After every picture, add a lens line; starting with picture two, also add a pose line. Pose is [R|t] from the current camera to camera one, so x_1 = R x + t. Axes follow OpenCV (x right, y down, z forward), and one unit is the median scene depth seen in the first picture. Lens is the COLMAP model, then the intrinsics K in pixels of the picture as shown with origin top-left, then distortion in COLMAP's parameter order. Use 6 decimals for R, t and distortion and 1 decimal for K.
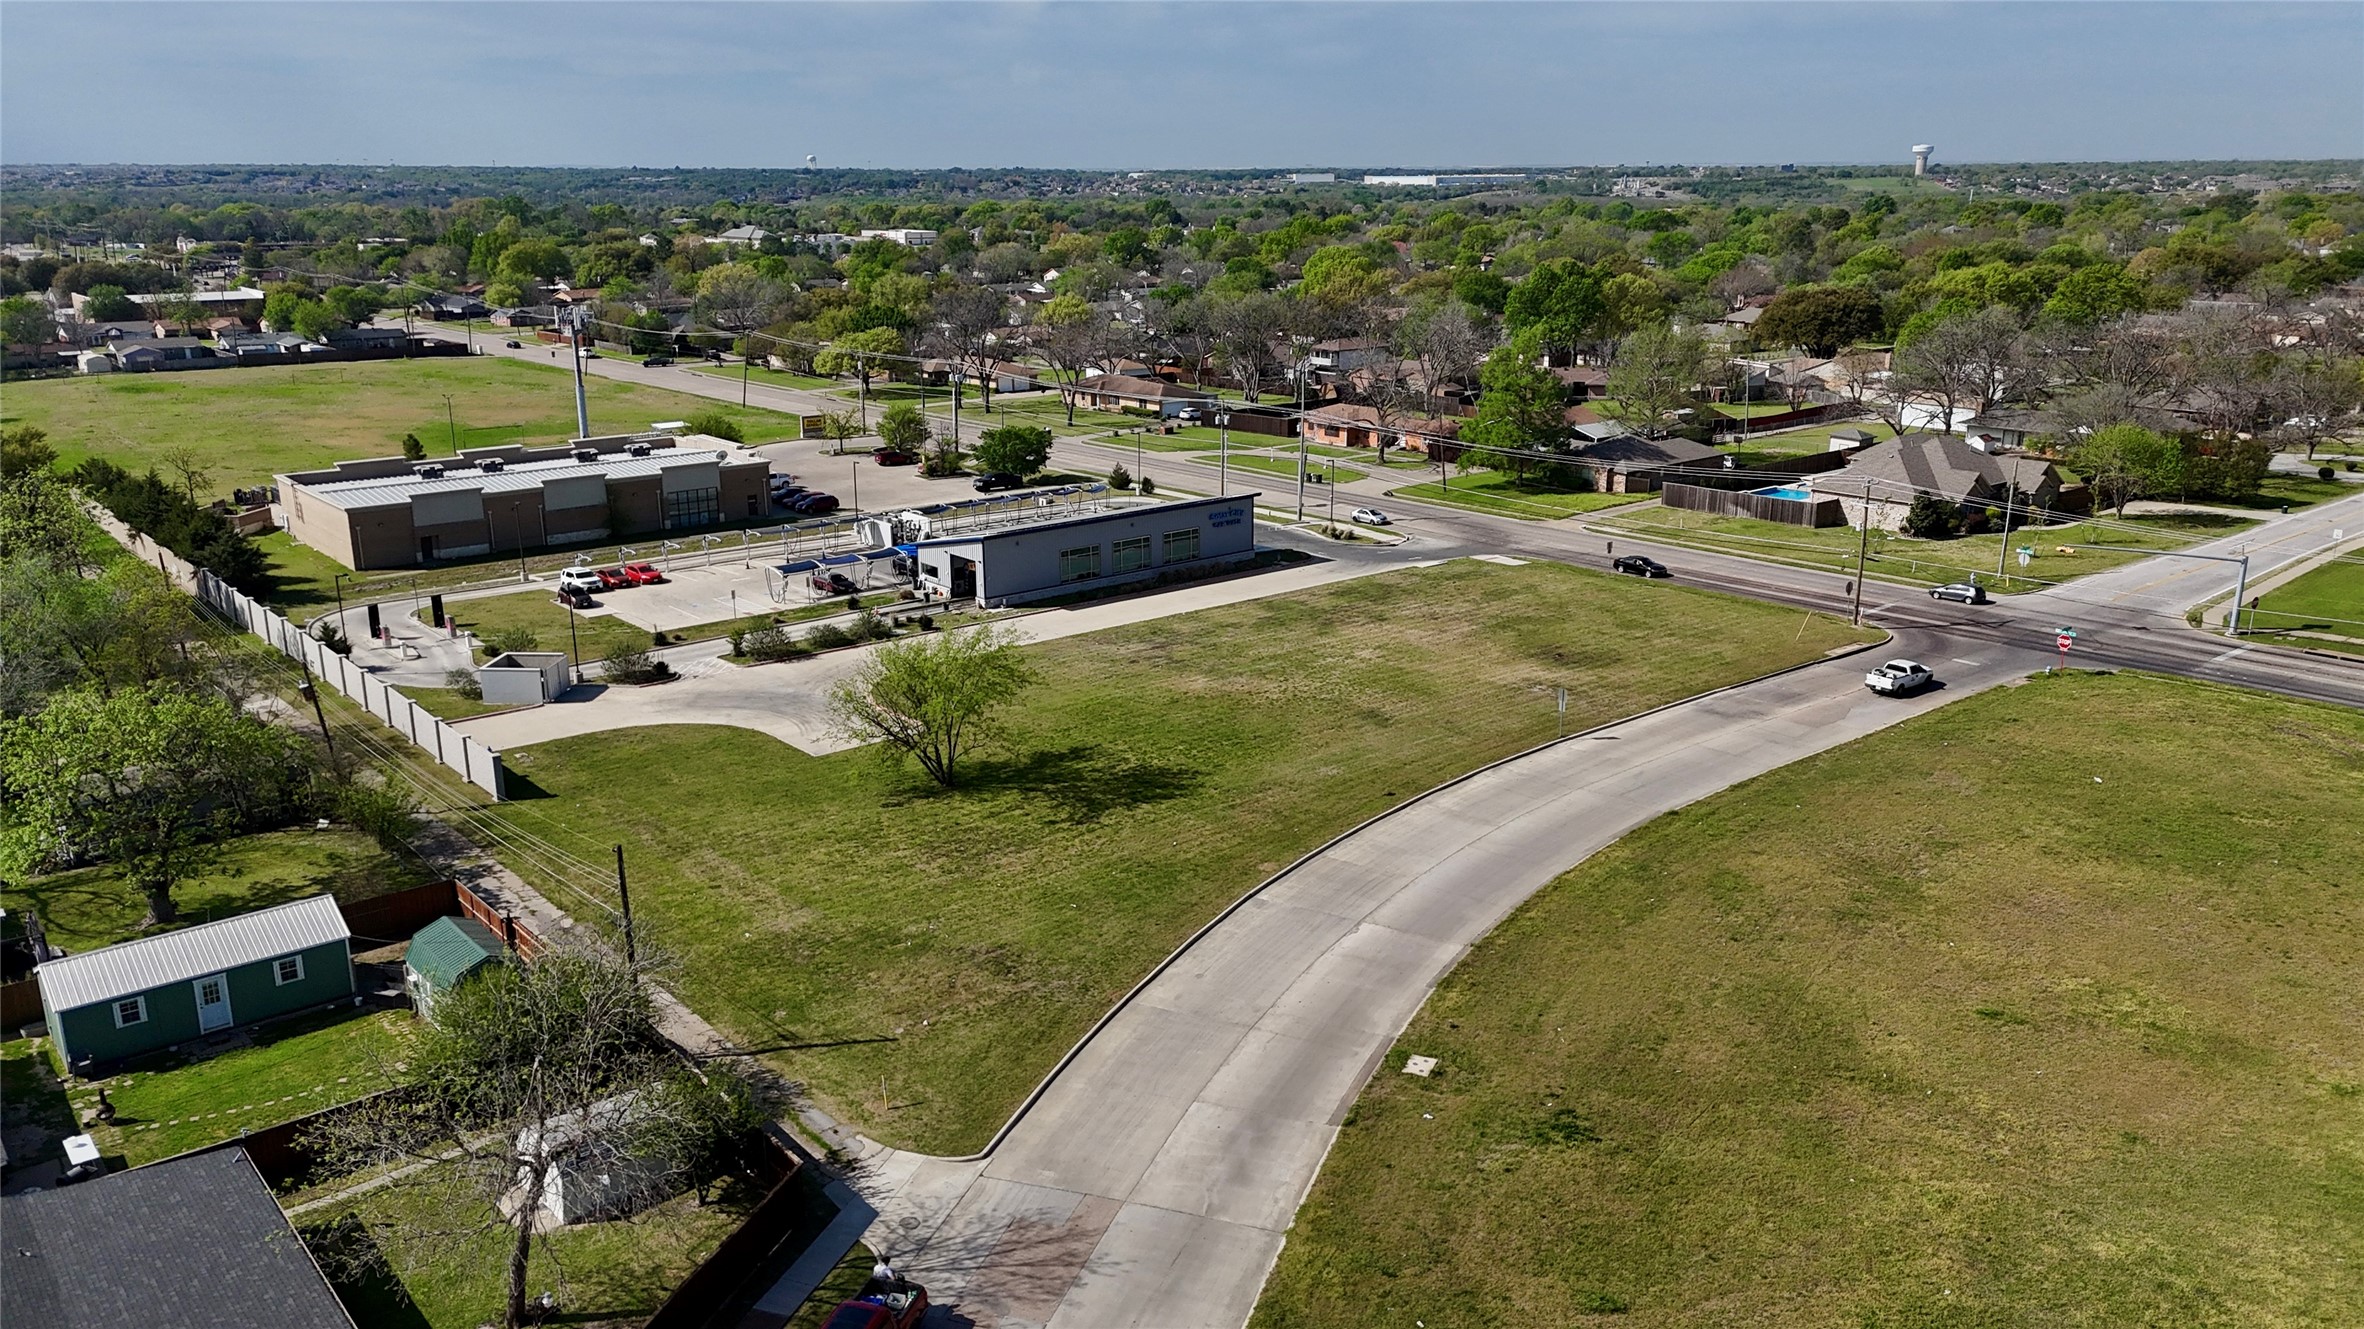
lens RADIAL K [[1723.2, 0, 1192.7], [0, 1723.2, 668.7], [0, 0, 1]] dist [0.106915, -0.135332]
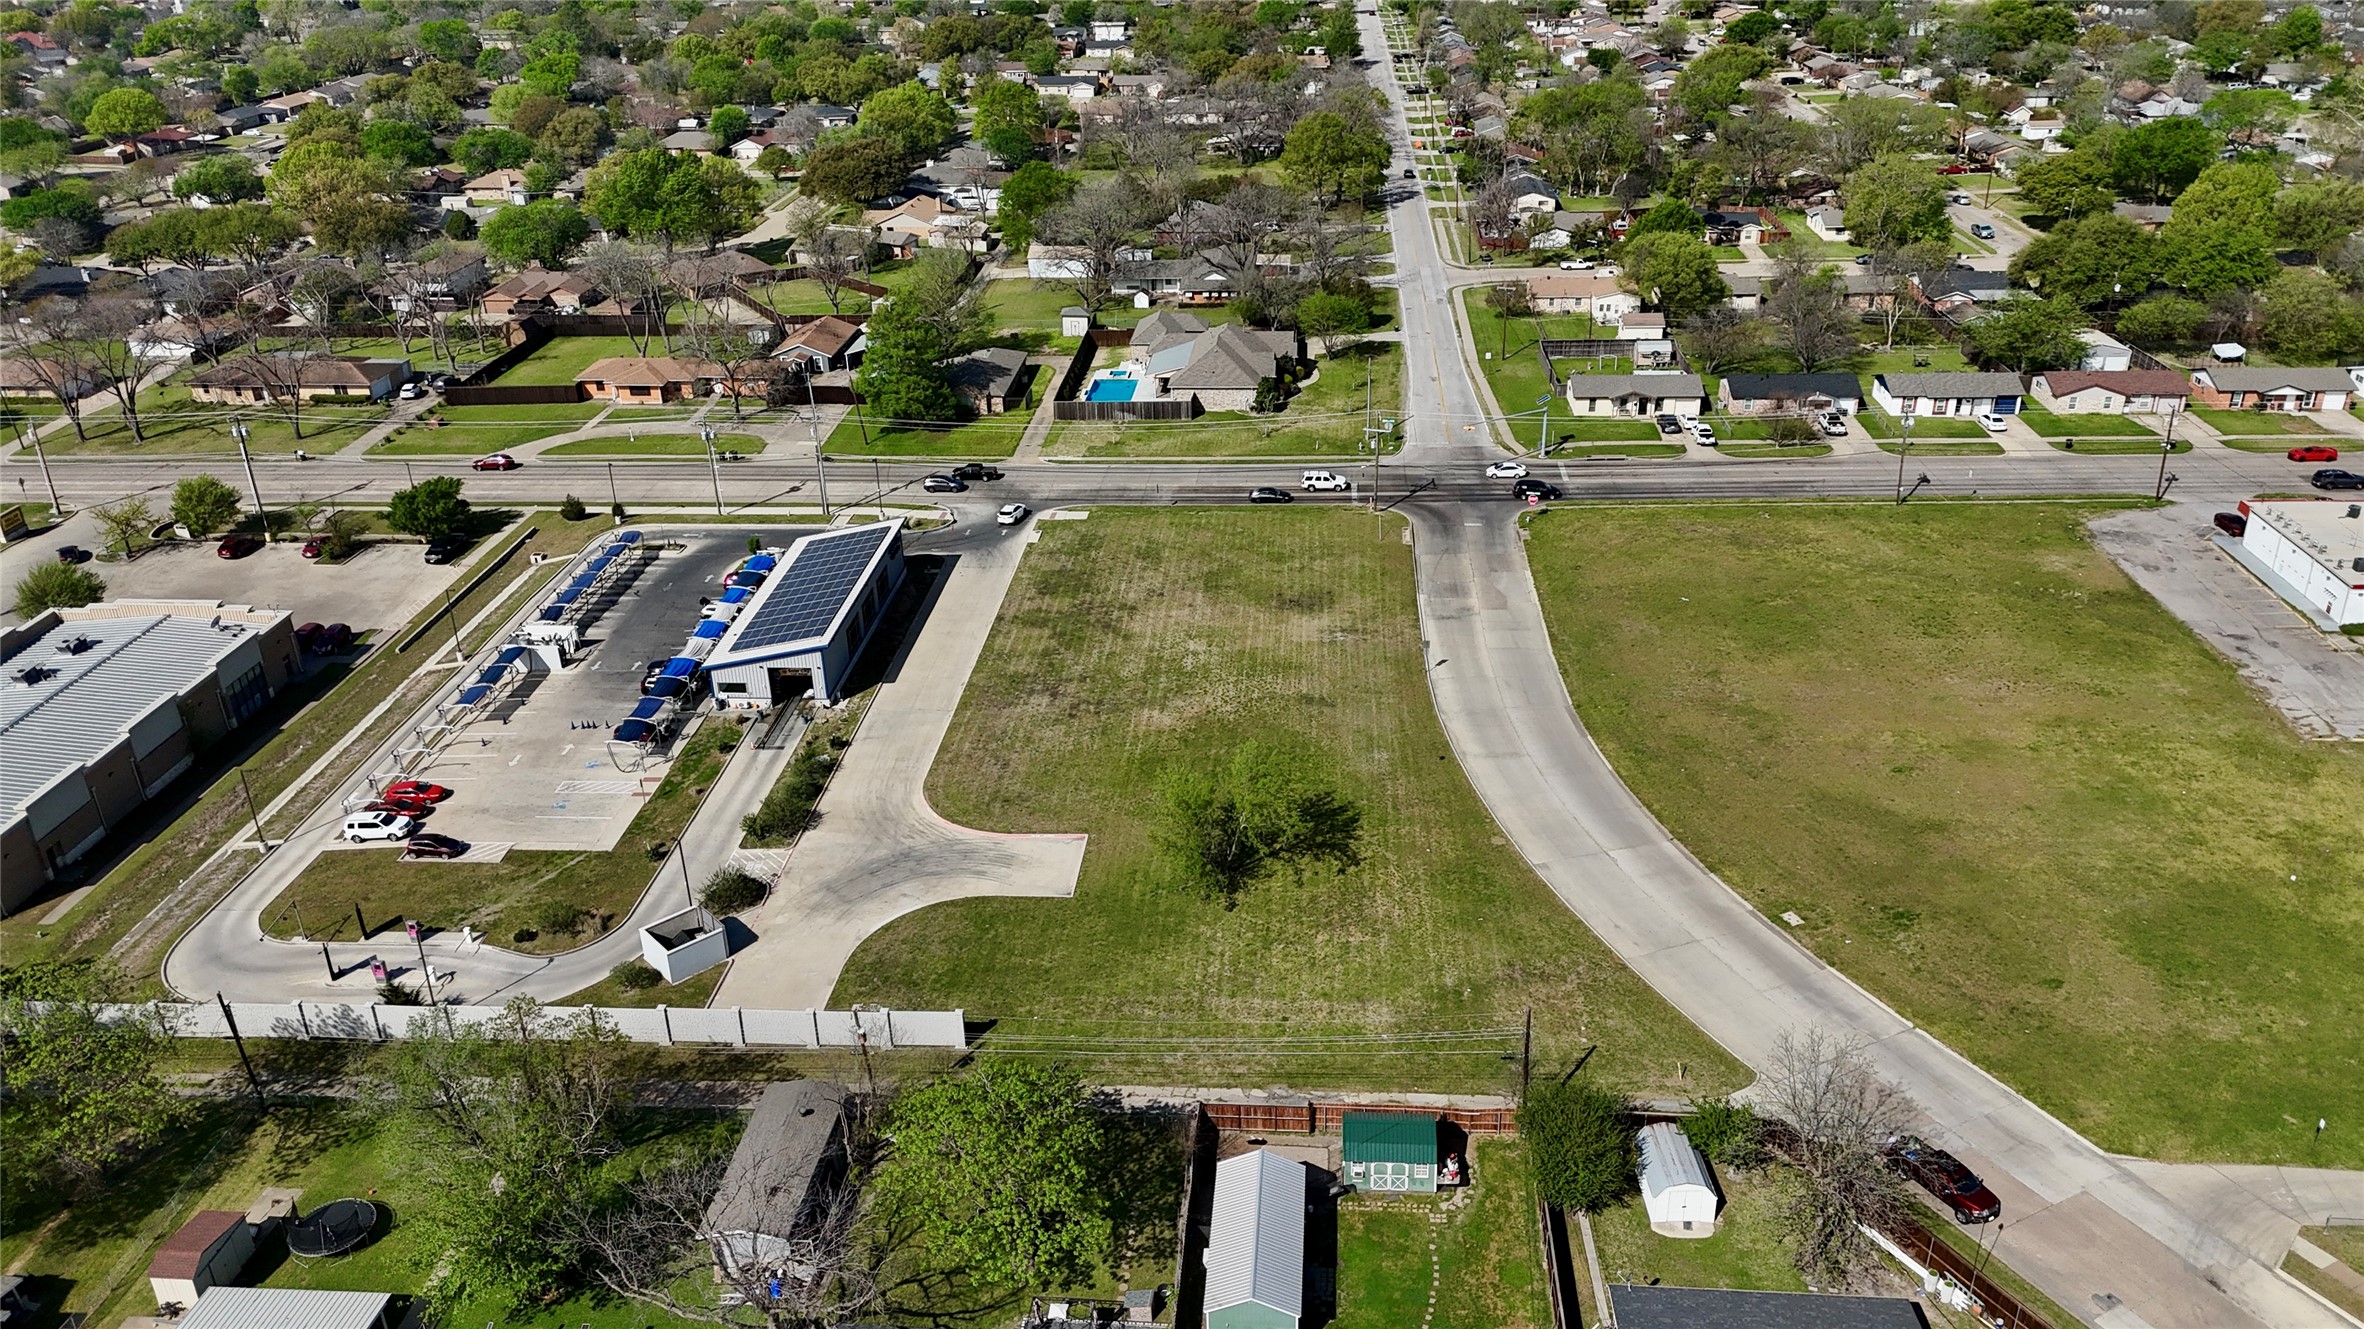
lens RADIAL K [[1723.2, 0, 1192.7], [0, 1723.2, 668.7], [0, 0, 1]] dist [0.106915, -0.135332]
pose [[0.704626, -0.325185, 0.630680, -0.772573], [0.215477, 0.944896, 0.246456, -0.334872], [-0.676071, -0.037762, 0.735868, 0.073463]]
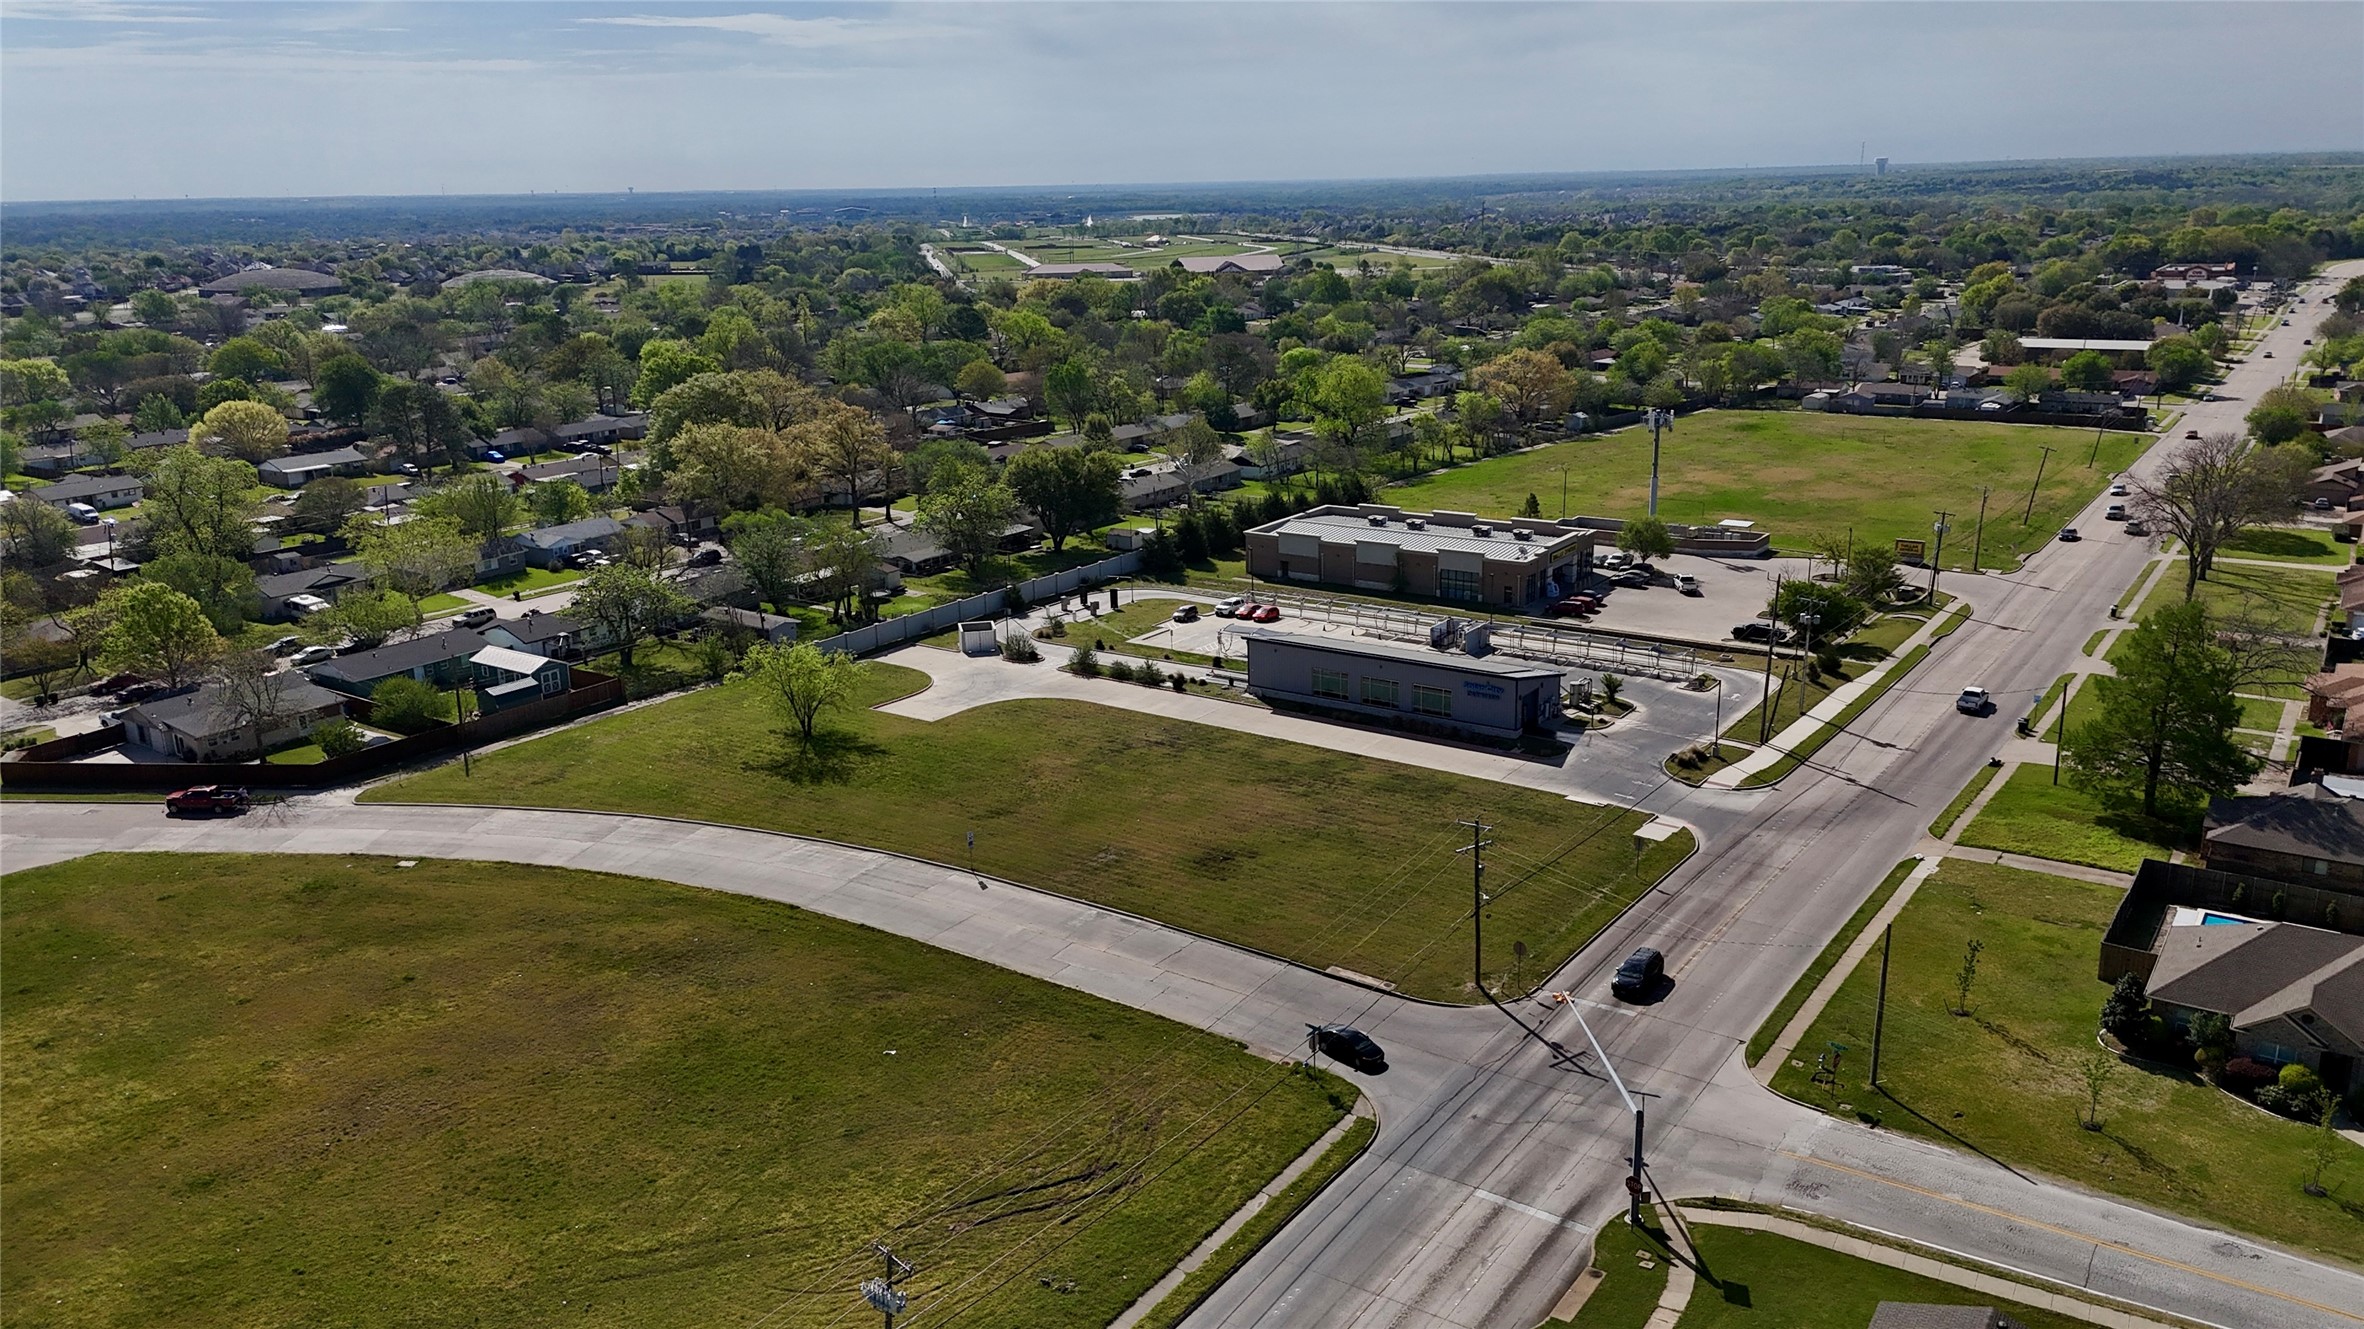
lens RADIAL K [[1723.2, 0, 1192.7], [0, 1723.2, 668.7], [0, 0, 1]] dist [0.106915, -0.135332]
pose [[0.258271, 0.258183, -0.930934, 1.283327], [-0.247392, 0.949171, 0.194607, -0.354034], [0.933859, 0.180044, 0.309016, 0.691868]]
